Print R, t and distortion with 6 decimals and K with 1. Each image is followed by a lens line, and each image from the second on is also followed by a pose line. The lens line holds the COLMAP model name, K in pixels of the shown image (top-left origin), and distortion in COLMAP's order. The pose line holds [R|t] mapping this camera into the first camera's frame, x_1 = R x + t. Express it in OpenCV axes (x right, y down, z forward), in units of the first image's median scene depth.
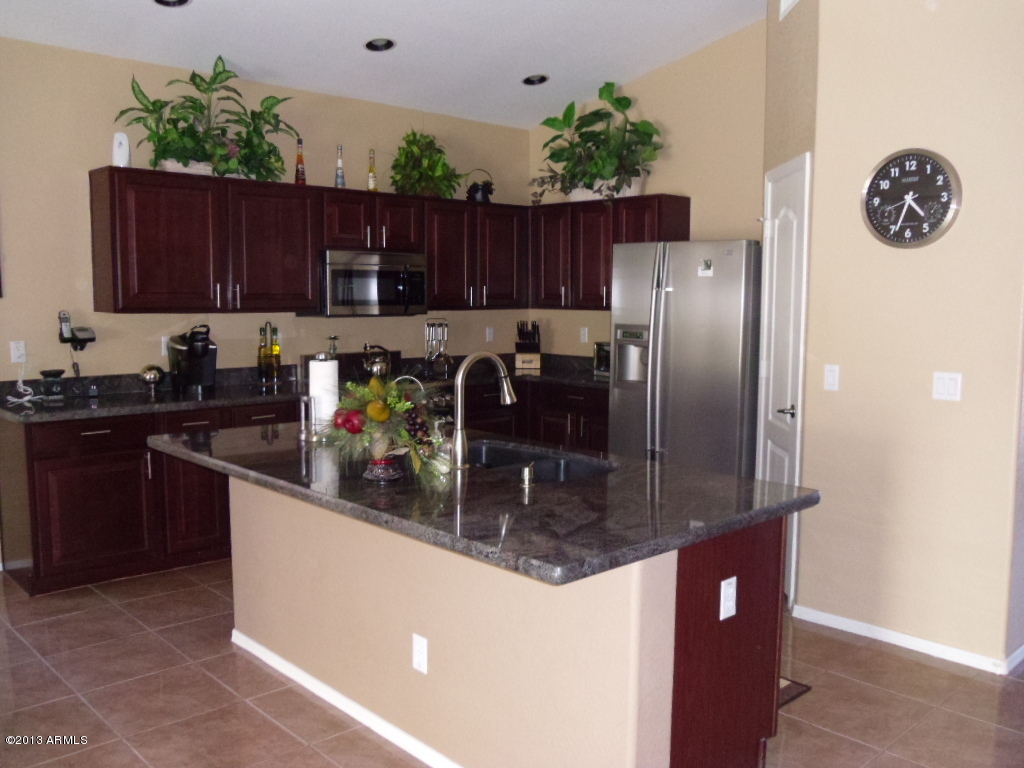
lens RADIAL K [[903.2, 0, 533.1], [0, 903.2, 393.3], [0, 0, 1]] dist [-0.054451, -0.001150]
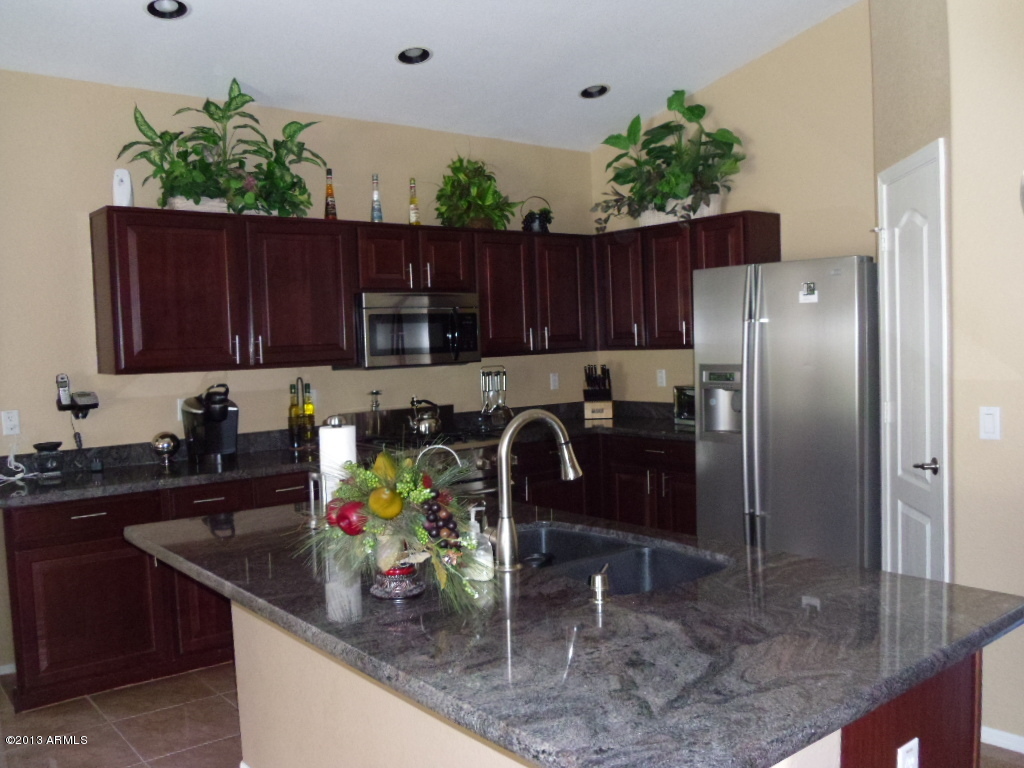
lens RADIAL K [[903.2, 0, 533.1], [0, 903.2, 393.3], [0, 0, 1]] dist [-0.054451, -0.001150]
pose [[0.996160, -0.037201, -0.079261, 0.001596], [0.033336, 0.998215, -0.049544, -0.014054], [0.080962, 0.046712, 0.995622, 0.157268]]
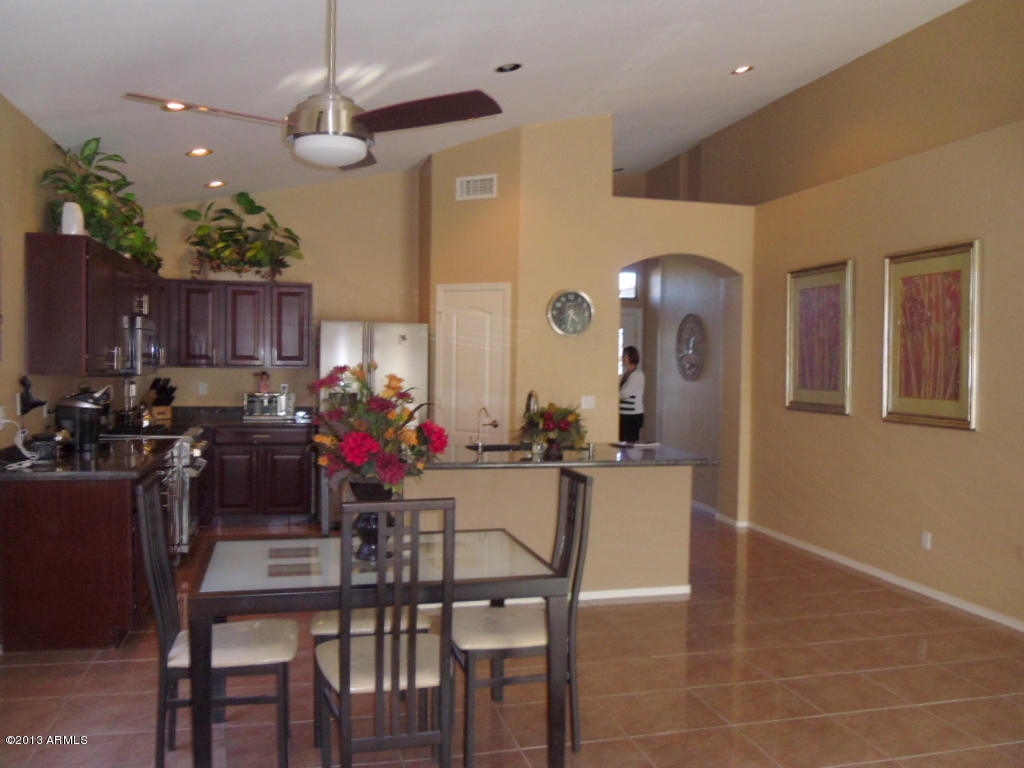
lens RADIAL K [[908.3, 0, 532.7], [0, 908.3, 383.4], [0, 0, 1]] dist [-0.032596, 0.001049]
pose [[0.497273, -0.024632, 0.867244, -1.030179], [0.083838, 0.996283, -0.019775, -0.014461], [-0.863534, 0.082541, 0.497490, 0.028444]]
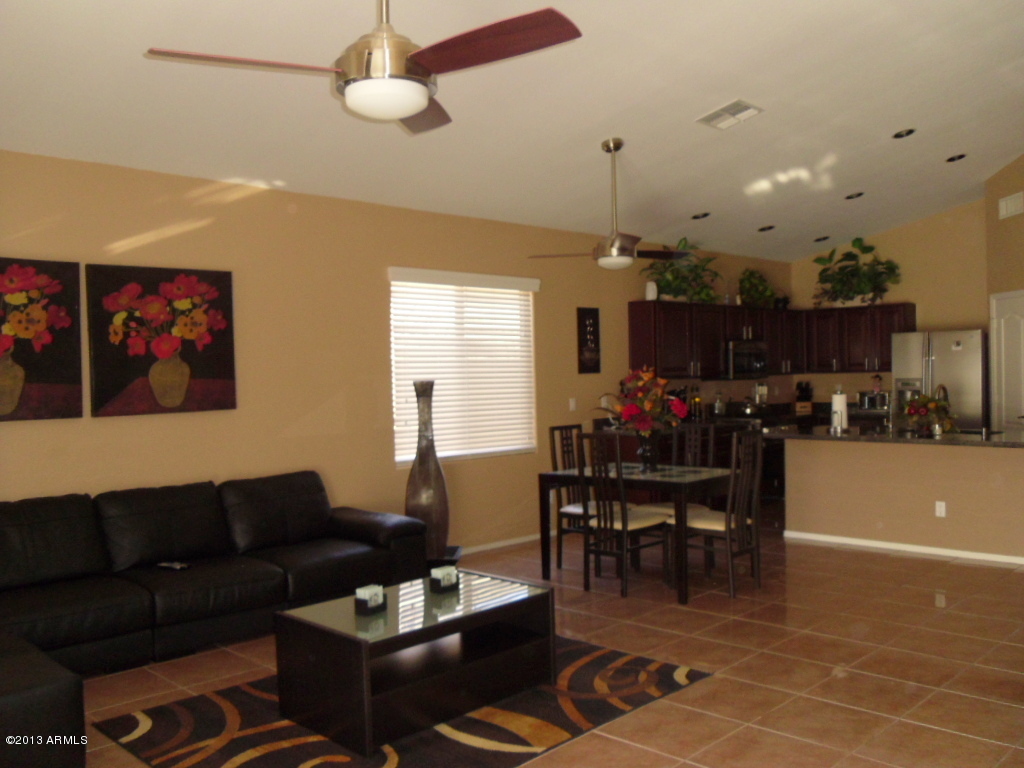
lens RADIAL K [[903.2, 0, 534.7], [0, 903.2, 412.4], [0, 0, 1]] dist [-0.072536, 0.007642]
pose [[0.998910, -0.037248, 0.028130, -0.707790], [0.039032, 0.997070, -0.065790, 0.081657], [-0.025597, 0.066816, 0.997437, -0.763337]]
